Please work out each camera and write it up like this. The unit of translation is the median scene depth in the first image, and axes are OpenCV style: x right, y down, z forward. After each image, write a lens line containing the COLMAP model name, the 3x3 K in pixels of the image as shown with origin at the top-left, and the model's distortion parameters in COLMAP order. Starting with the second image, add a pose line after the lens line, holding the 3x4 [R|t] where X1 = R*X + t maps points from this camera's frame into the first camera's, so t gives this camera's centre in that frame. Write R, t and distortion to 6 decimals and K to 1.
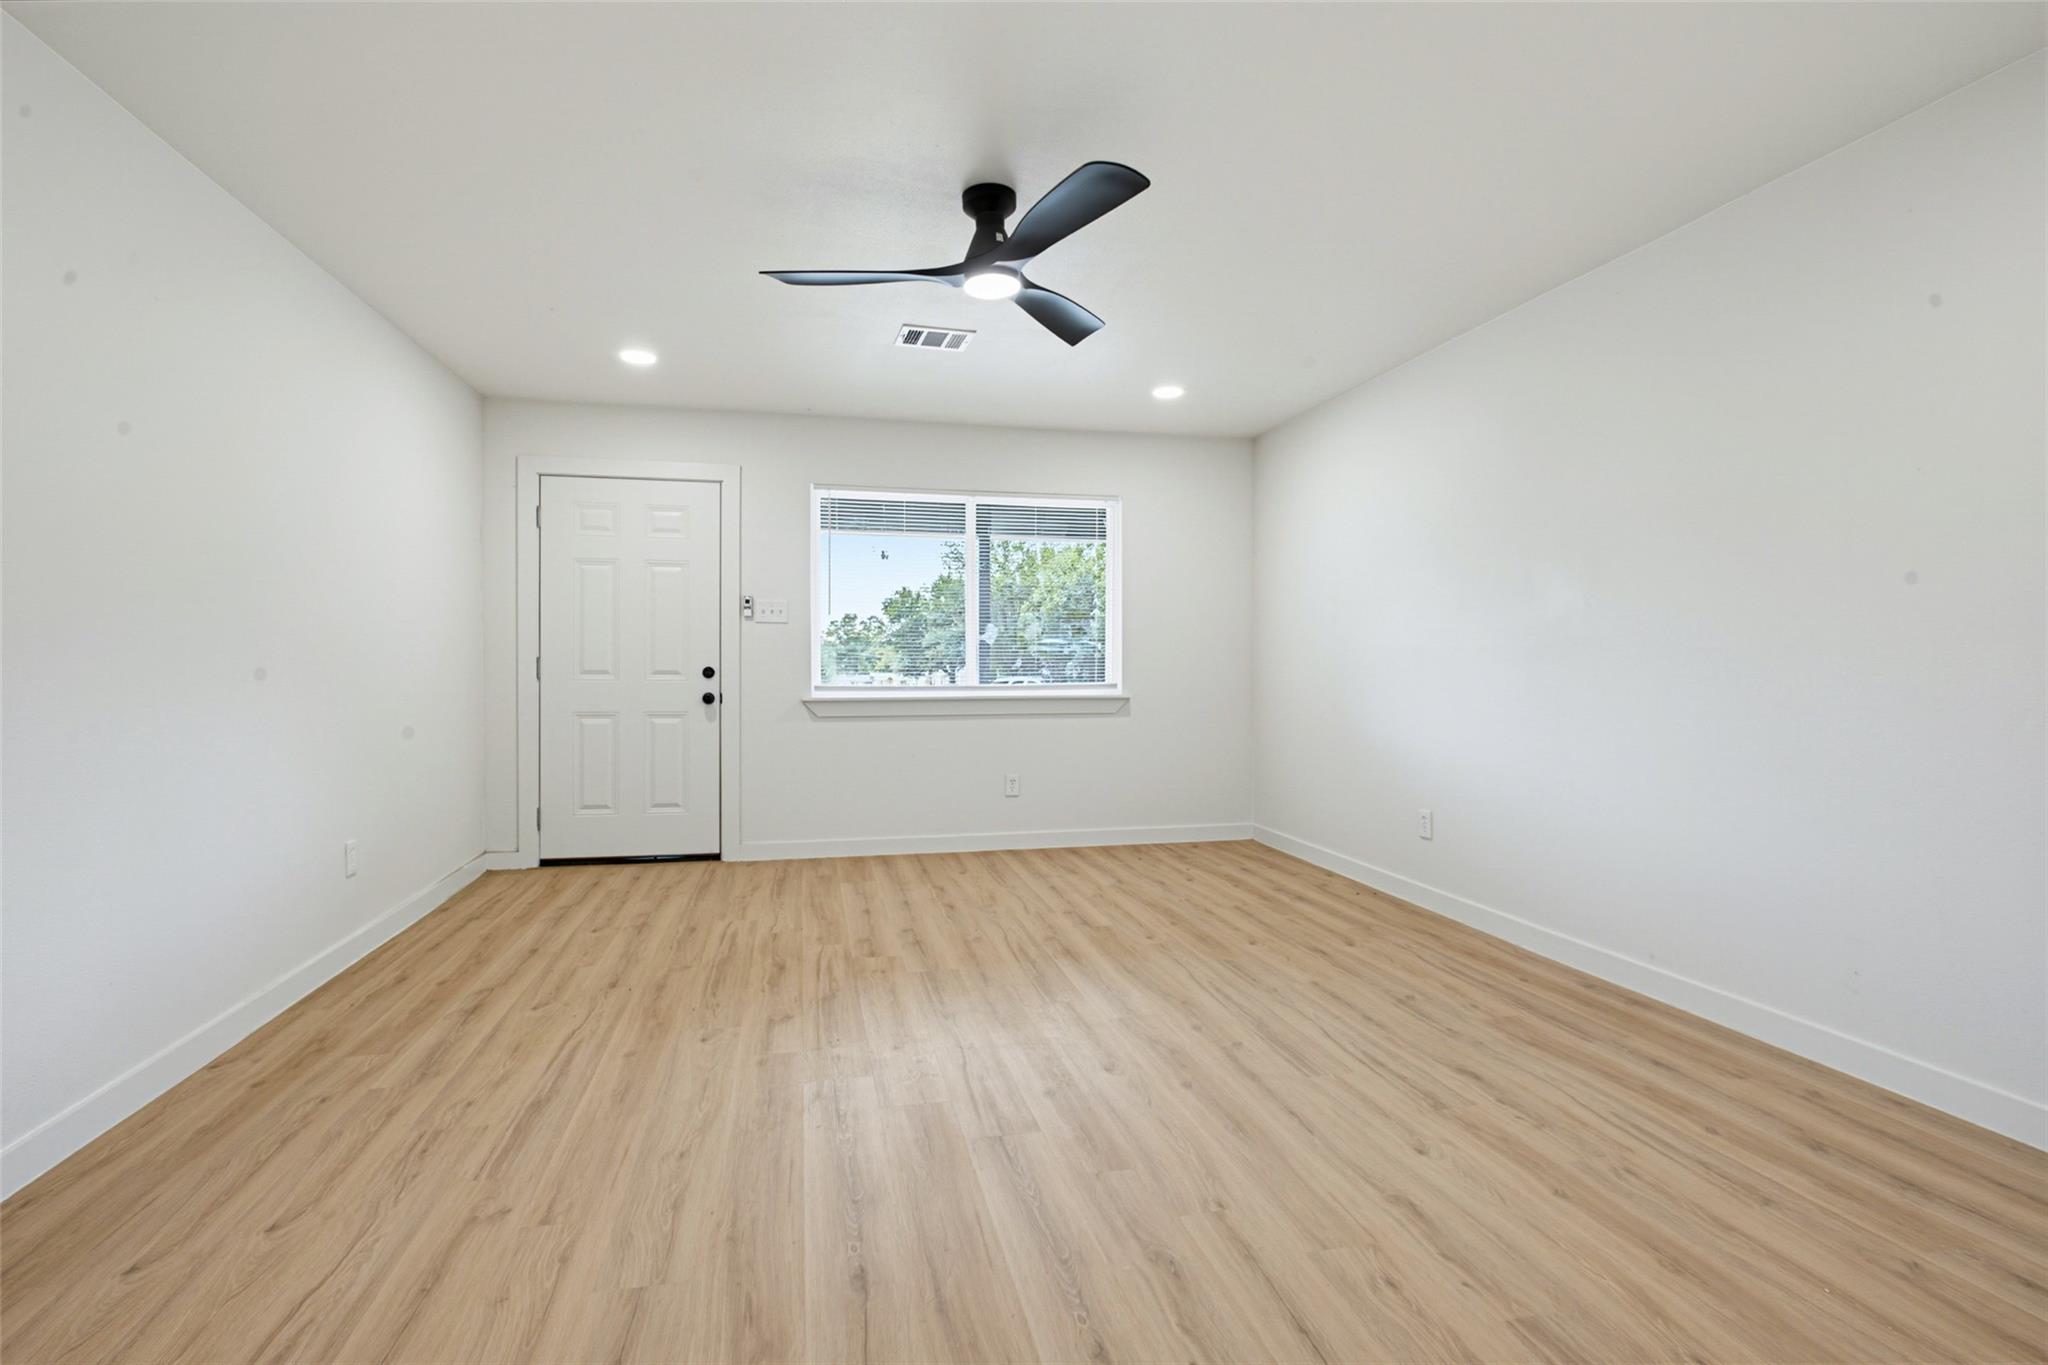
lens RADIAL K [[975.0, 0, 1011.3], [0, 975.0, 640.2], [0, 0, 1]] dist [0.000705, 0.000217]
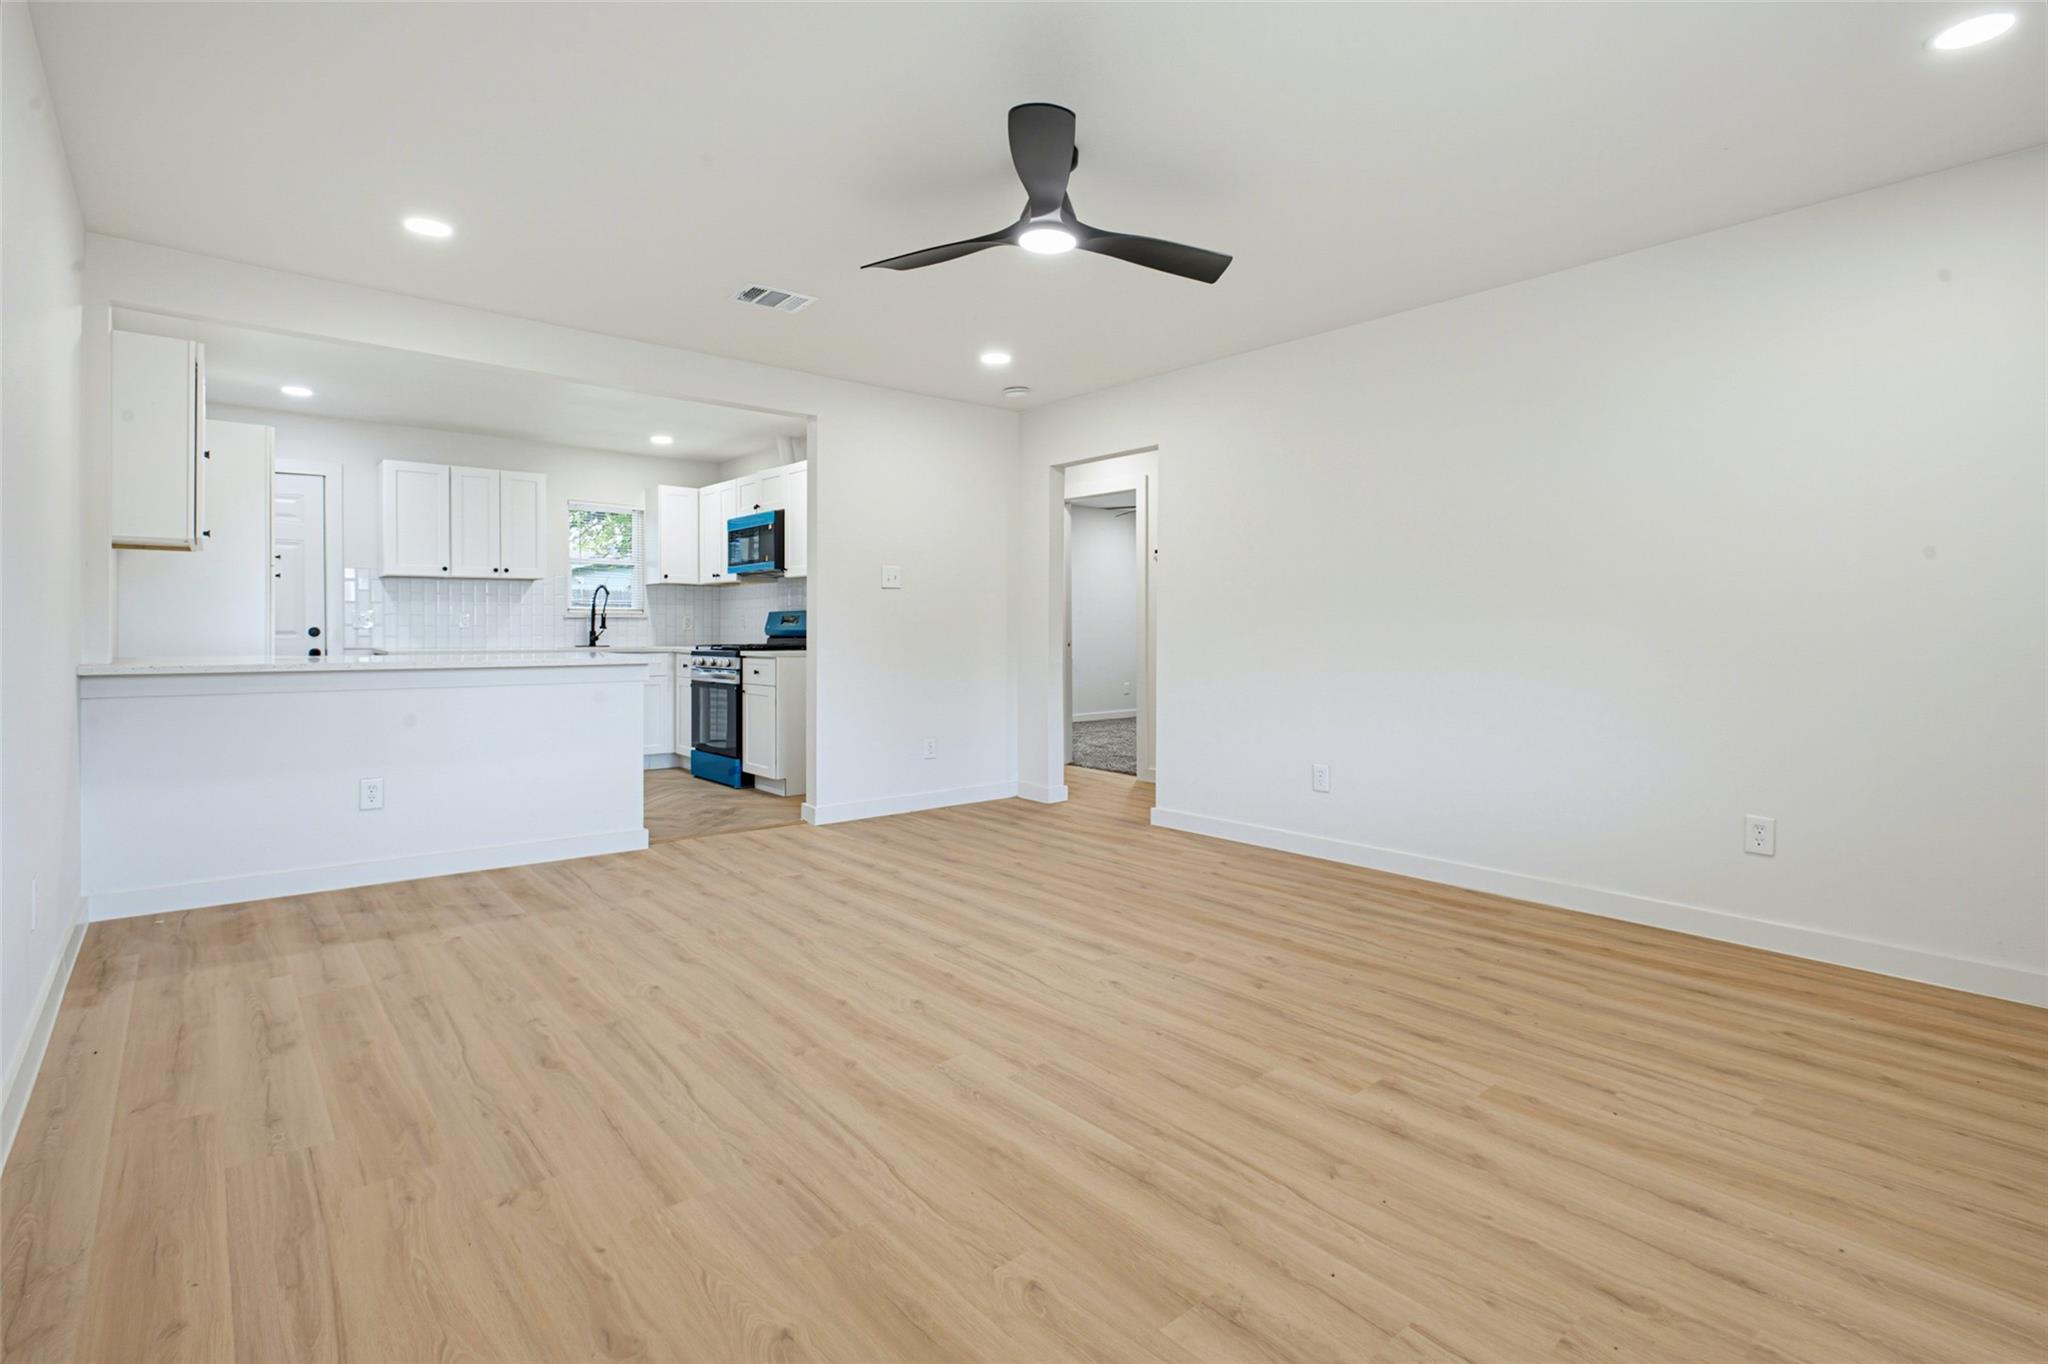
lens RADIAL K [[975.0, 0, 1011.3], [0, 975.0, 639.7], [0, 0, 1]] dist [0.000705, 0.000217]
pose [[-0.889006, 0.003059, -0.457886, 0.413158], [0.008178, 0.999924, -0.009196, 0.045756], [0.457823, -0.011920, -0.888963, 1.670458]]
